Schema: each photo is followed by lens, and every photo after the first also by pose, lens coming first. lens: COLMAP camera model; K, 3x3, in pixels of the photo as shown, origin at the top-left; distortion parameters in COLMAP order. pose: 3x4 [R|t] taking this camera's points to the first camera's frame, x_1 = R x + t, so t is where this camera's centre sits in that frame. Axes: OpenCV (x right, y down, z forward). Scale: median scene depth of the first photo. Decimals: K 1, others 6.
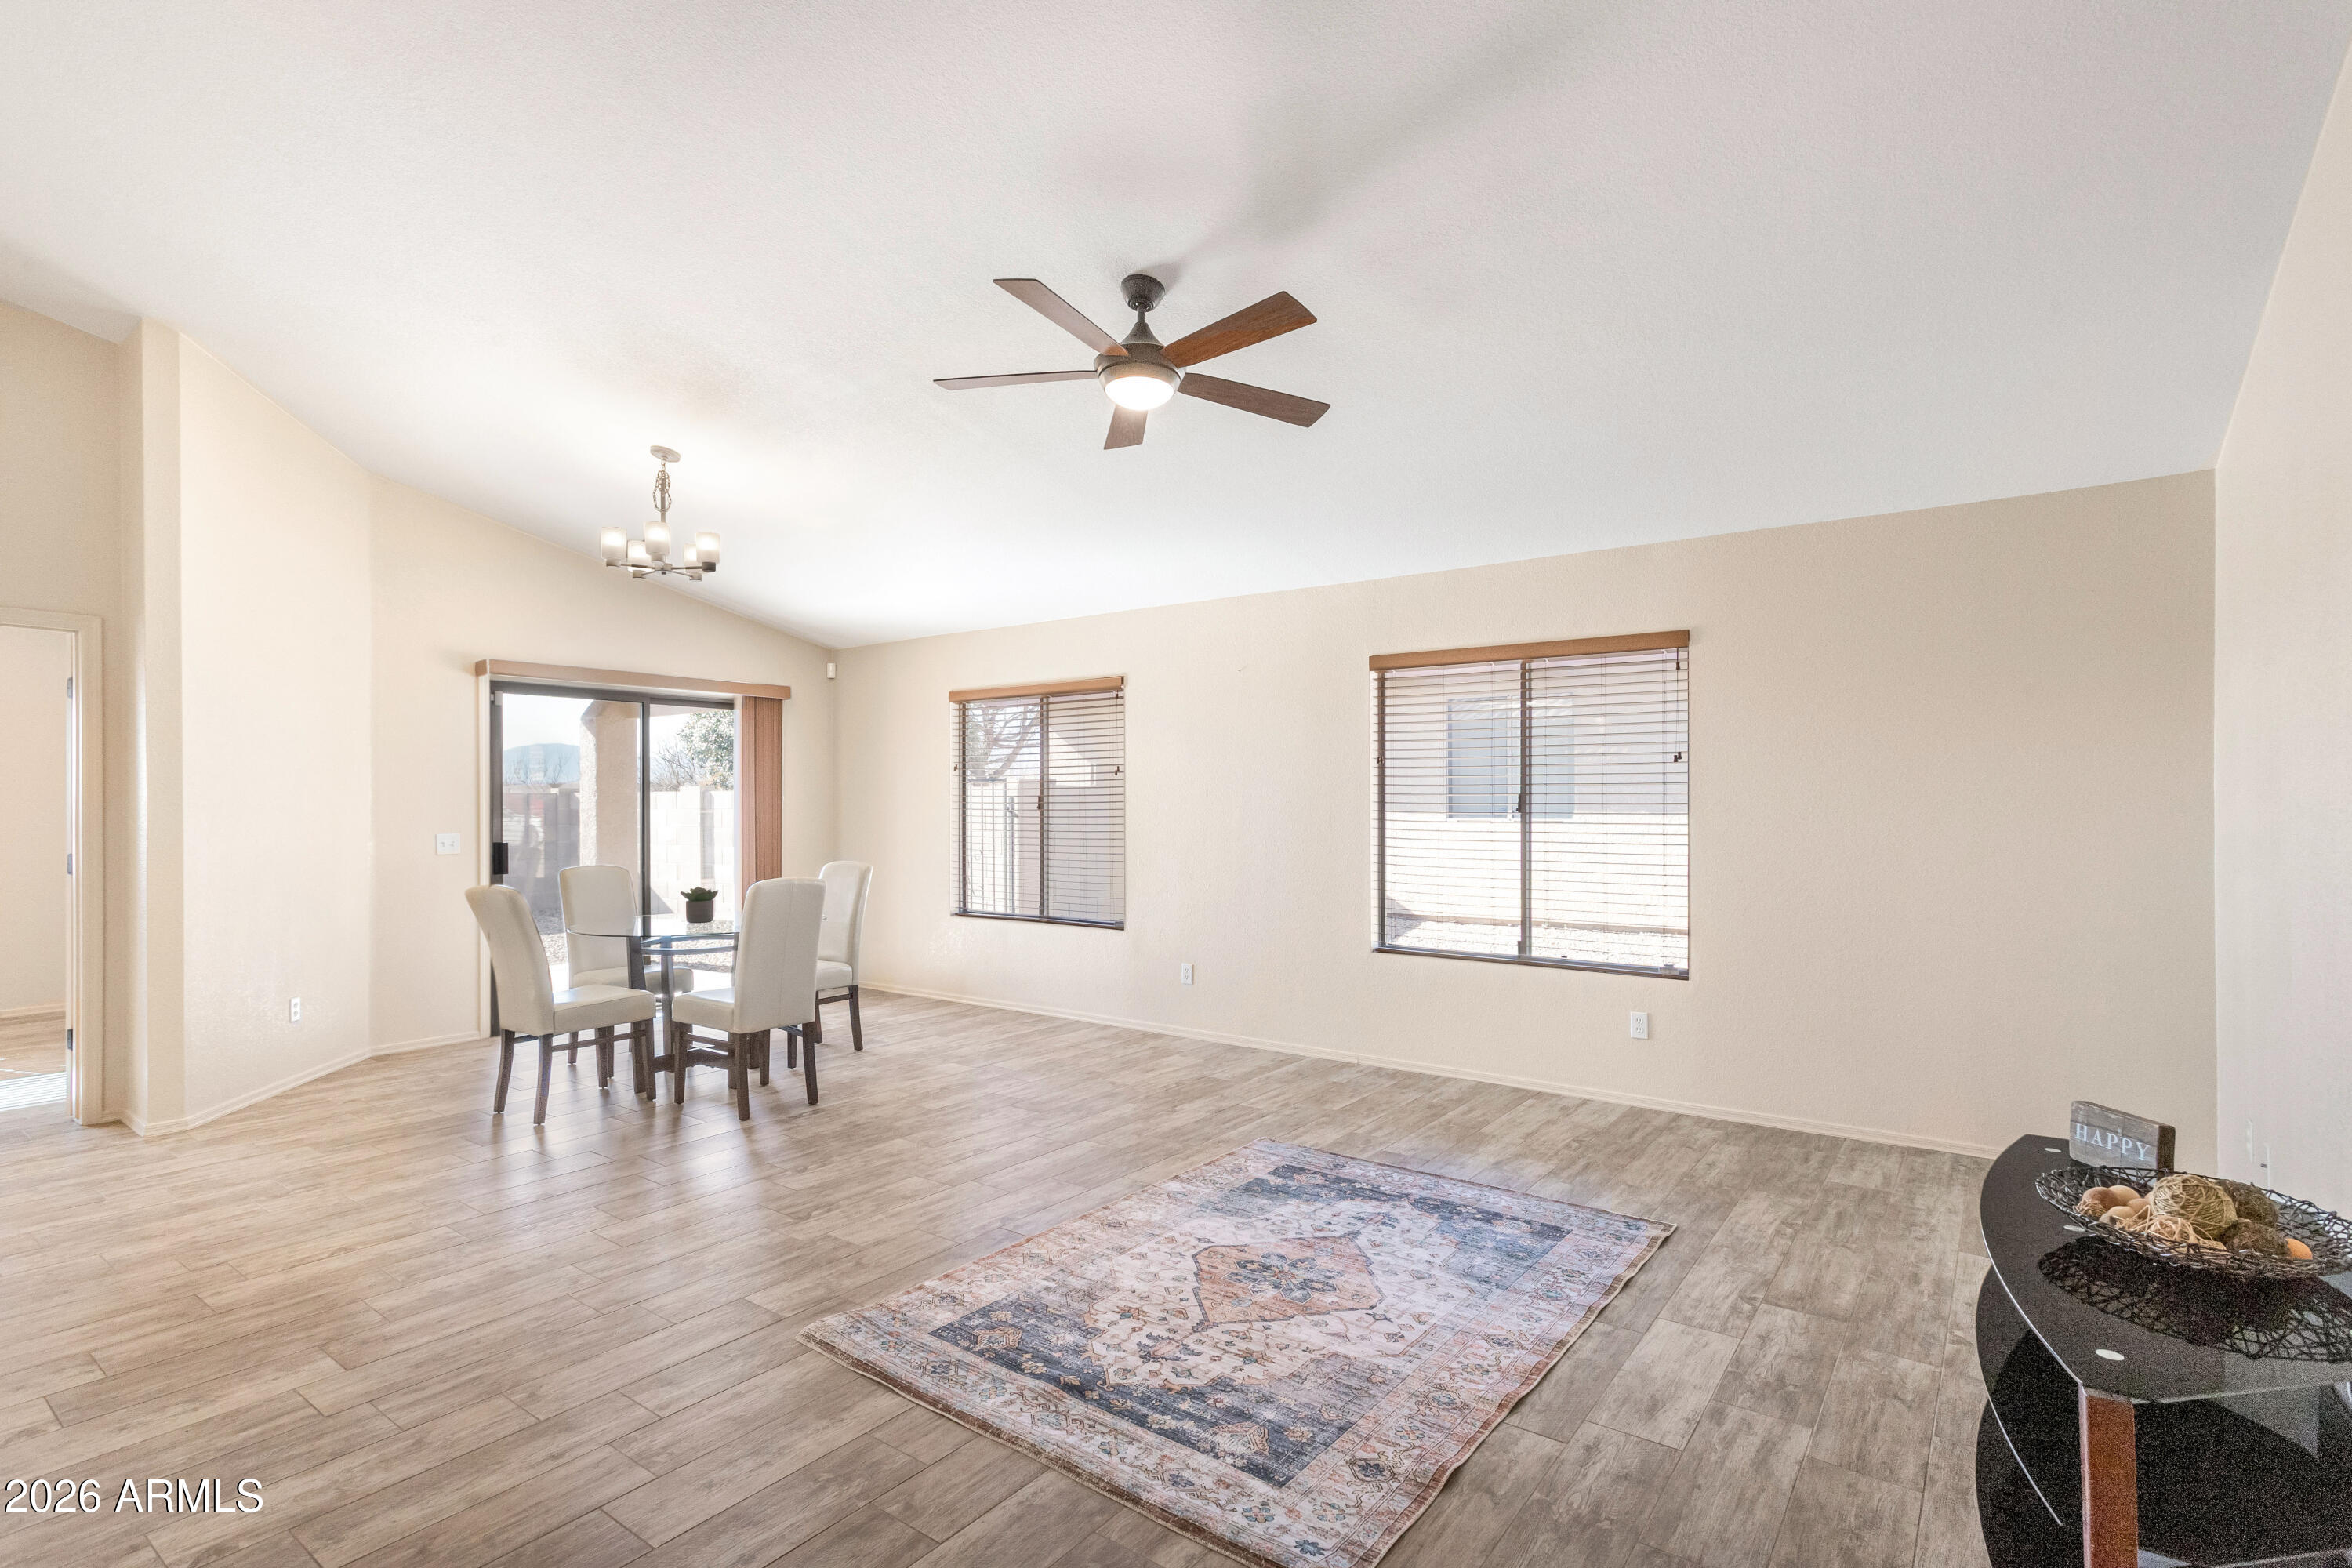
lens RADIAL K [[1139.8, 0, 1178.4], [0, 1139.8, 798.7], [0, 0, 1]] dist [0.009065, -0.000144]
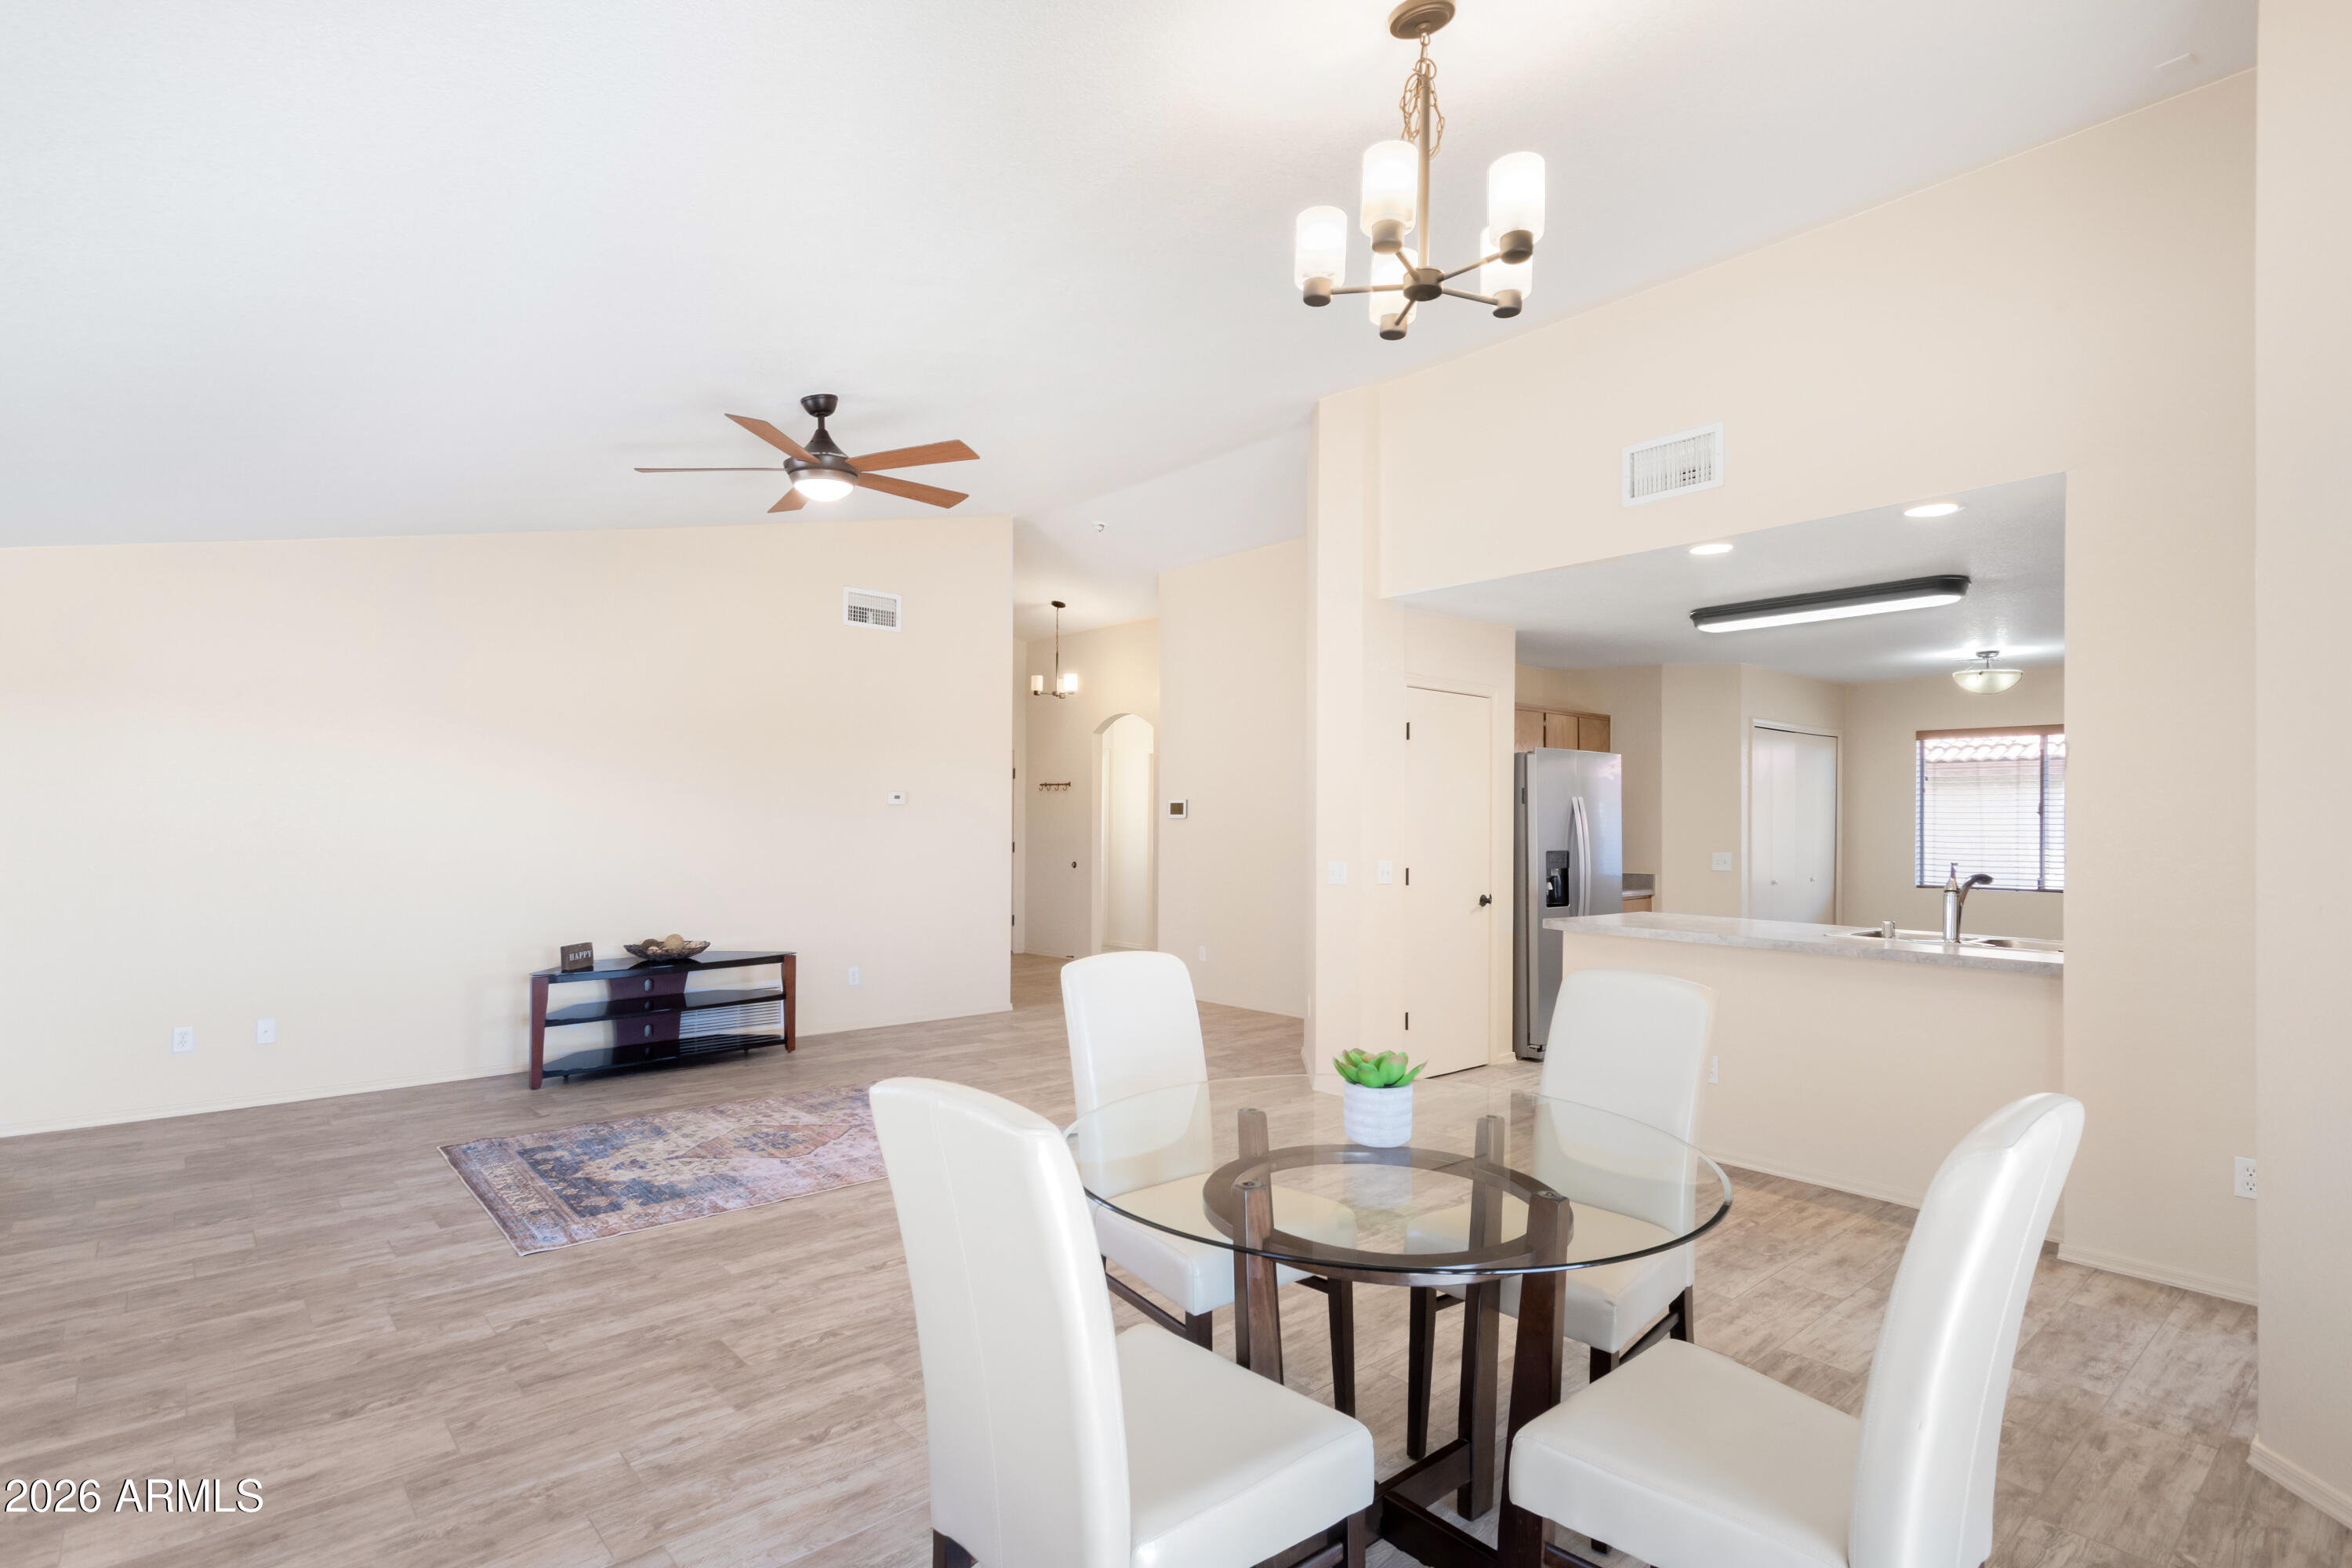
lens RADIAL K [[1146.1, 0, 1181.9], [0, 1146.1, 802.8], [0, 0, 1]] dist [-0.001293, 0.000191]
pose [[-0.978538, 0.000757, 0.206064, -0.678226], [-0.003381, 0.999800, -0.019732, 0.005402], [-0.206038, -0.020005, -0.978340, 2.165865]]
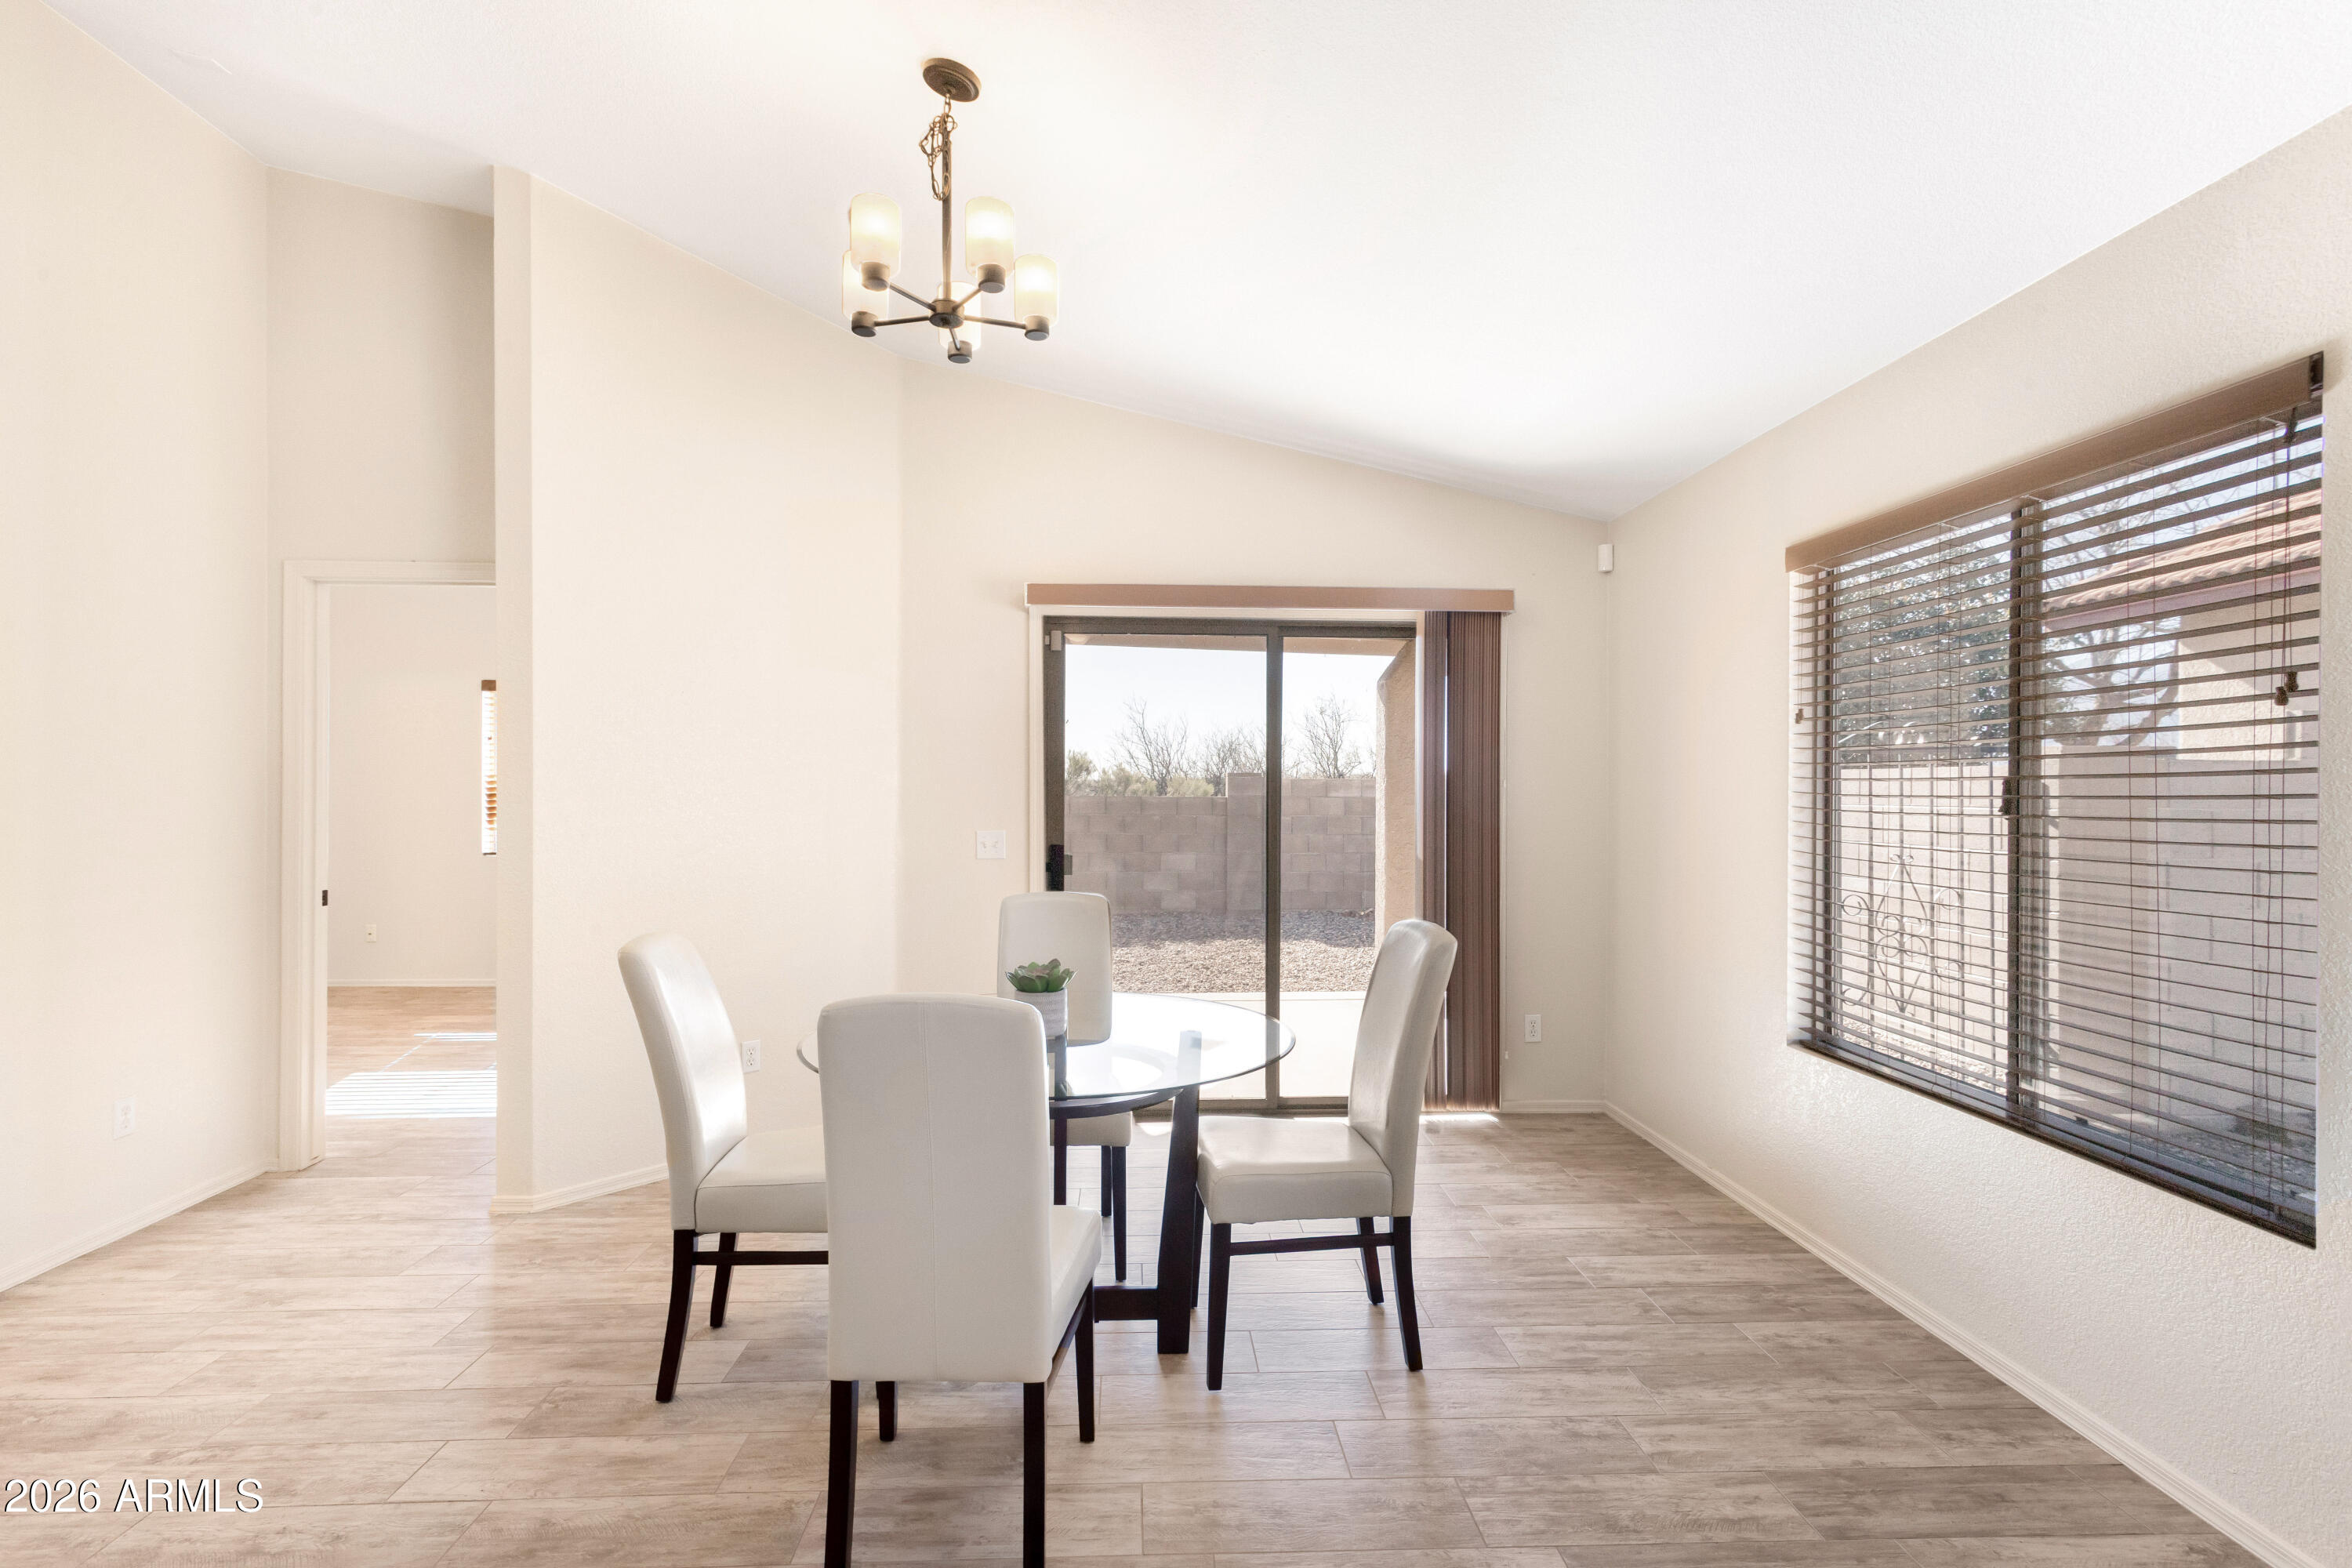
lens RADIAL K [[1120.2, 0, 1173.3], [0, 1120.2, 791.3], [0, 0, 1]] dist [-0.000434, 0.000353]
pose [[0.628689, 0.006481, -0.777629, -0.018689], [-0.003723, 0.999979, 0.005325, 0.002007], [0.777648, -0.000452, 0.628700, 1.155374]]
